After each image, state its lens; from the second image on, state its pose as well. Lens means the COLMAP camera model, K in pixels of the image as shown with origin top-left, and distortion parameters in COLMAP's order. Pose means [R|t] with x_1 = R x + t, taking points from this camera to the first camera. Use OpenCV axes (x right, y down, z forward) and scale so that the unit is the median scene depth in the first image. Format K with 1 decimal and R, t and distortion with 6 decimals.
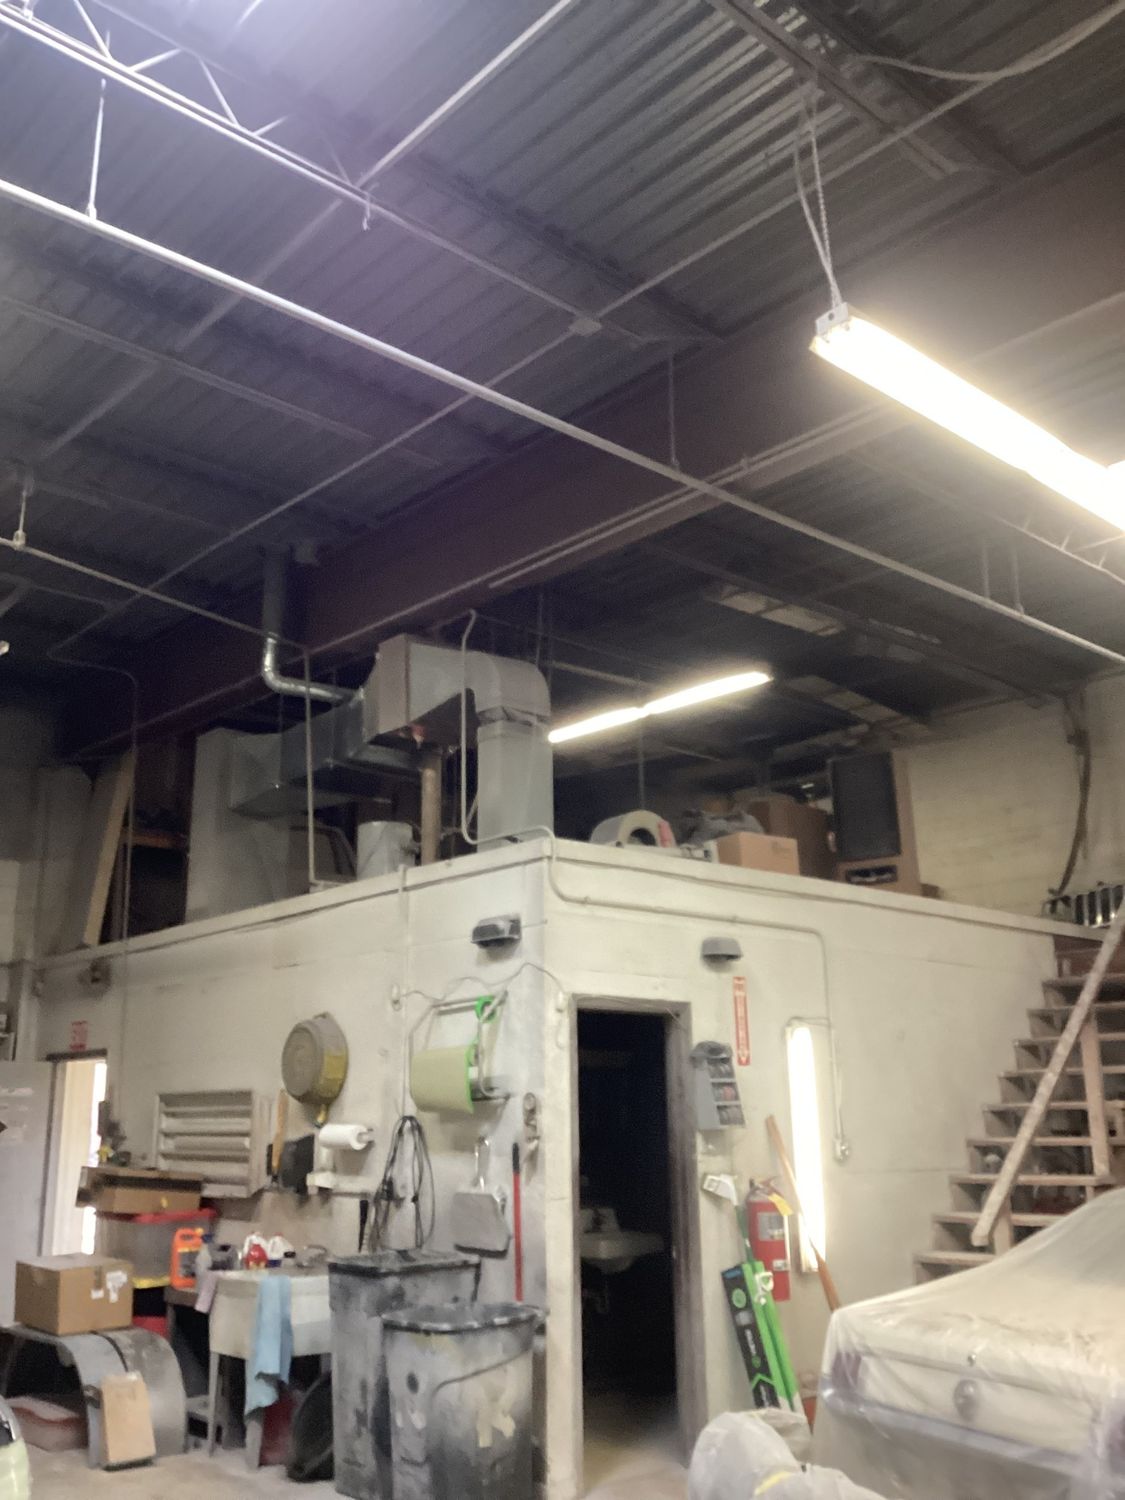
lens RADIAL K [[1378.7, 0, 562.5], [0, 1378.7, 750.0], [0, 0, 1]] dist [0.152379, -0.263083]
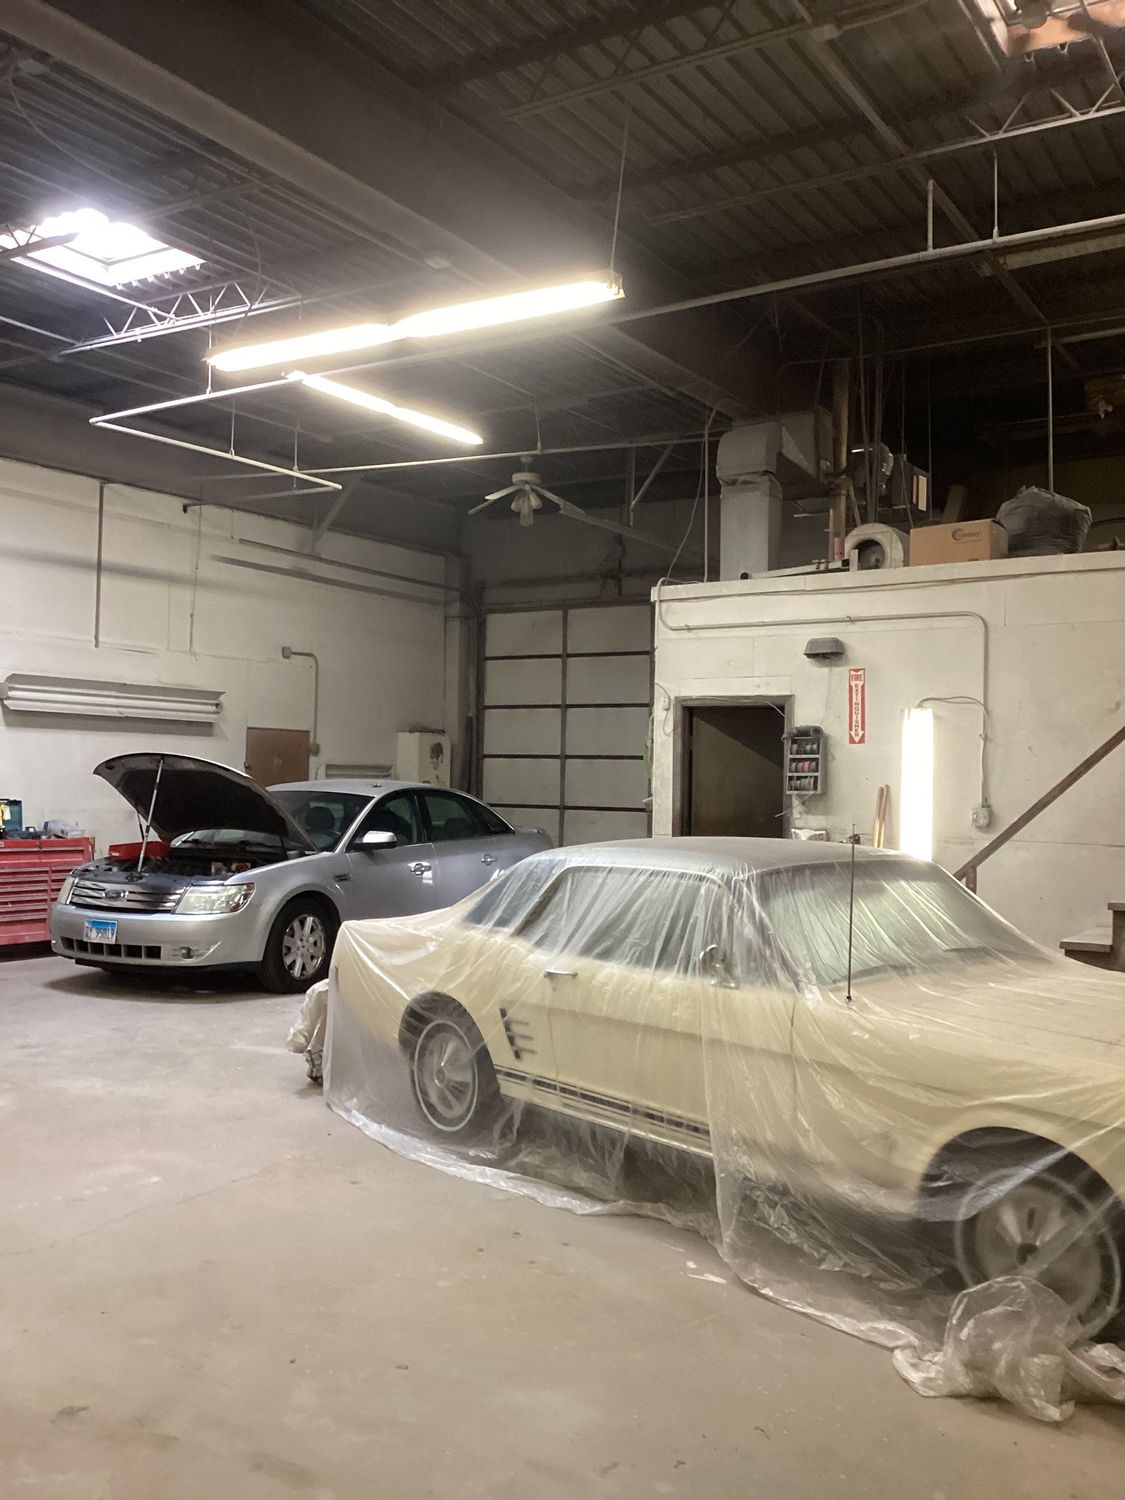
lens RADIAL K [[1378.7, 0, 562.5], [0, 1378.7, 750.0], [0, 0, 1]] dist [0.152379, -0.263083]
pose [[0.263785, -0.002328, -0.964579, 1.232010], [0.227365, 0.971970, 0.059832, 0.112103], [0.937402, -0.235094, 0.256921, 0.495654]]
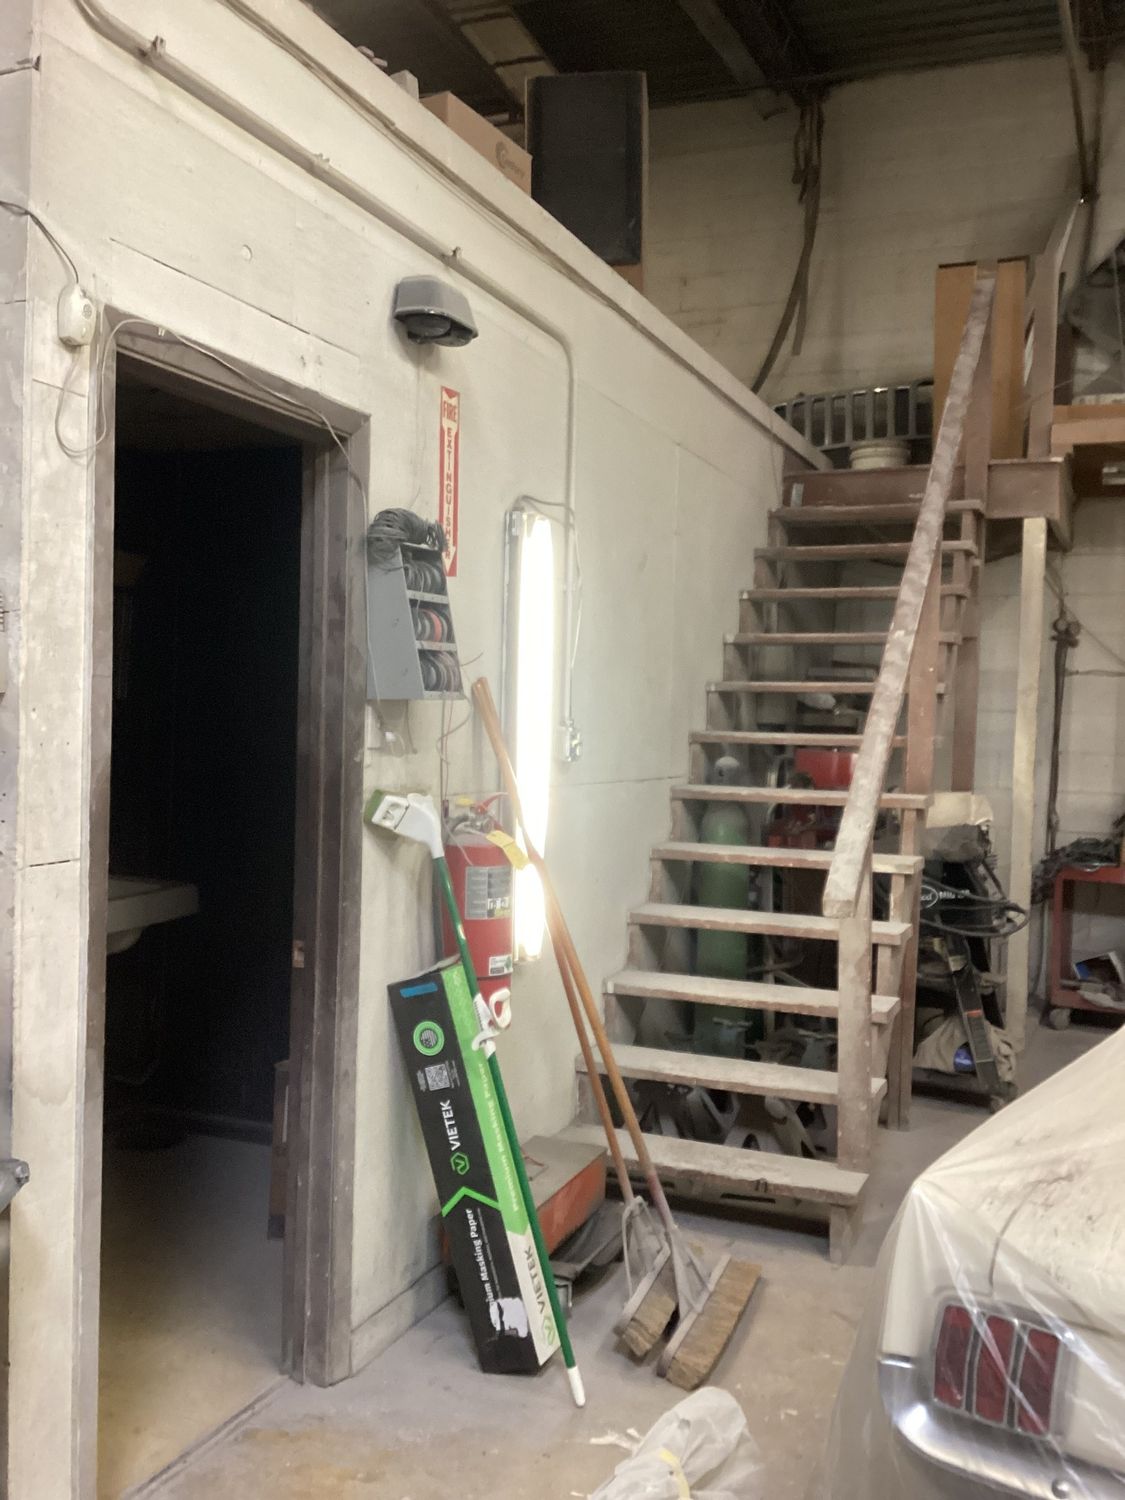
lens RADIAL K [[1378.7, 0, 562.5], [0, 1378.7, 750.0], [0, 0, 1]] dist [0.152379, -0.263083]
pose [[0.906985, 0.027643, 0.420255, -0.032392], [-0.145004, 0.957333, 0.249974, 0.167182], [-0.395414, -0.287661, 0.872295, 0.580543]]
